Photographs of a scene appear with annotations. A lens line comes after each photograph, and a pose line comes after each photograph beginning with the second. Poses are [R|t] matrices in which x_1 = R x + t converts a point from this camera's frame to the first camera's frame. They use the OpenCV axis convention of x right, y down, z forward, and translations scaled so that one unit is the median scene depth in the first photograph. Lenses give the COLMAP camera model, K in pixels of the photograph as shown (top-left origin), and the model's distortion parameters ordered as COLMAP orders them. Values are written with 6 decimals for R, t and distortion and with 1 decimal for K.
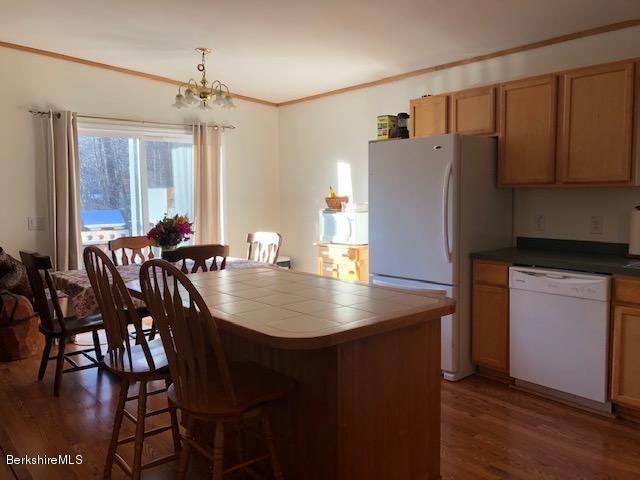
lens RADIAL K [[524.9, 0, 306.7], [0, 524.9, 235.0], [0, 0, 1]] dist [0.036017, -0.034664]
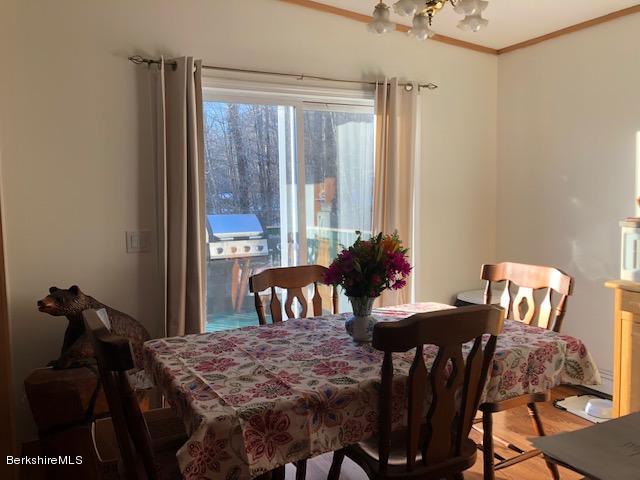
lens RADIAL K [[524.9, 0, 319.3], [0, 524.9, 242.2], [0, 0, 1]] dist [0.036017, -0.034664]
pose [[0.979229, 0.016113, -0.202116, -0.156788], [-0.013073, 0.999781, 0.016365, -0.029676], [0.202335, -0.013383, 0.979225, 0.382483]]
